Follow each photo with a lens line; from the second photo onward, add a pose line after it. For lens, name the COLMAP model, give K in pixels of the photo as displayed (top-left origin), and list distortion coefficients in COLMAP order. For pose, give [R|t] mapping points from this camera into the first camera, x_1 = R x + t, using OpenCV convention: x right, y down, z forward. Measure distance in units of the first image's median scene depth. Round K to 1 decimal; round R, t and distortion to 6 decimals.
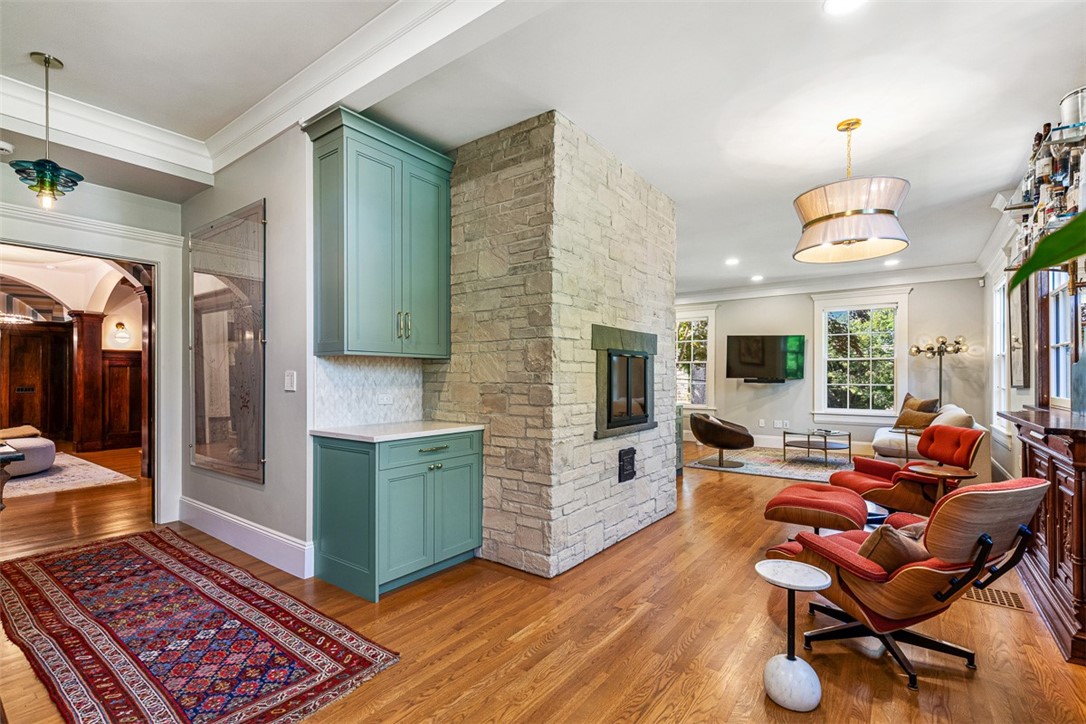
lens RADIAL K [[491.4, 0, 544.1], [0, 491.4, 376.8], [0, 0, 1]] dist [0.002723, -0.000969]
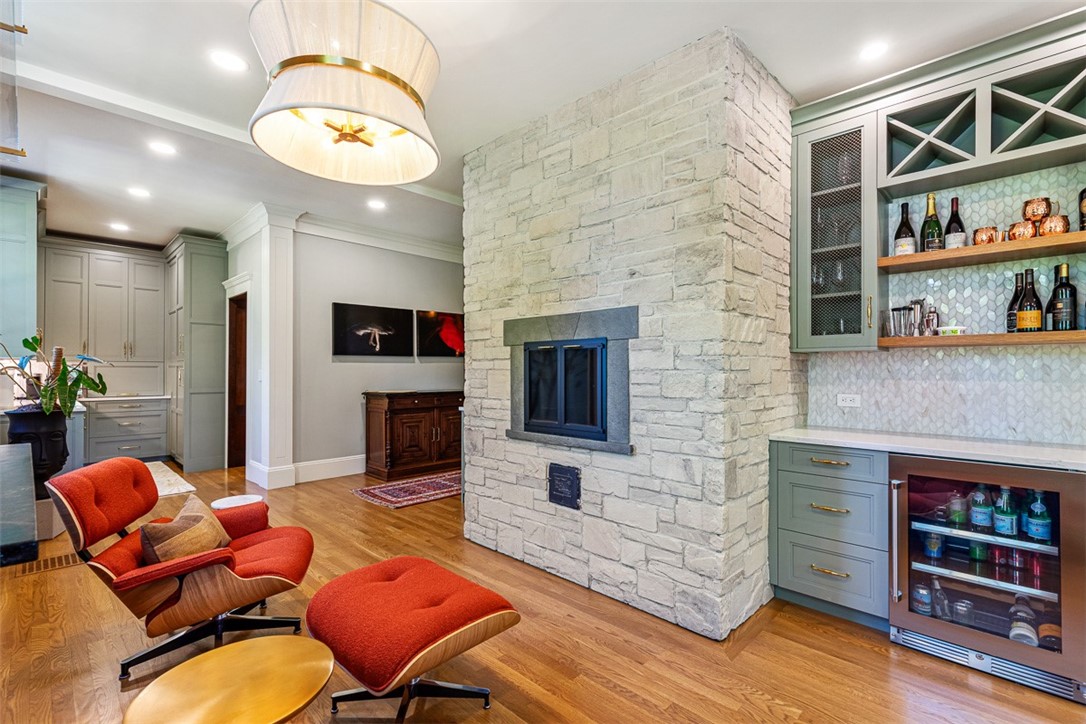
lens RADIAL K [[491.4, 0, 548.8], [0, 491.4, 367.9], [0, 0, 1]] dist [0.002723, -0.000969]
pose [[-0.129228, -0.006523, -0.991593, 1.027556], [0.002100, 0.999974, -0.006852, -0.004406], [0.991613, -0.002968, -0.129211, 1.164578]]
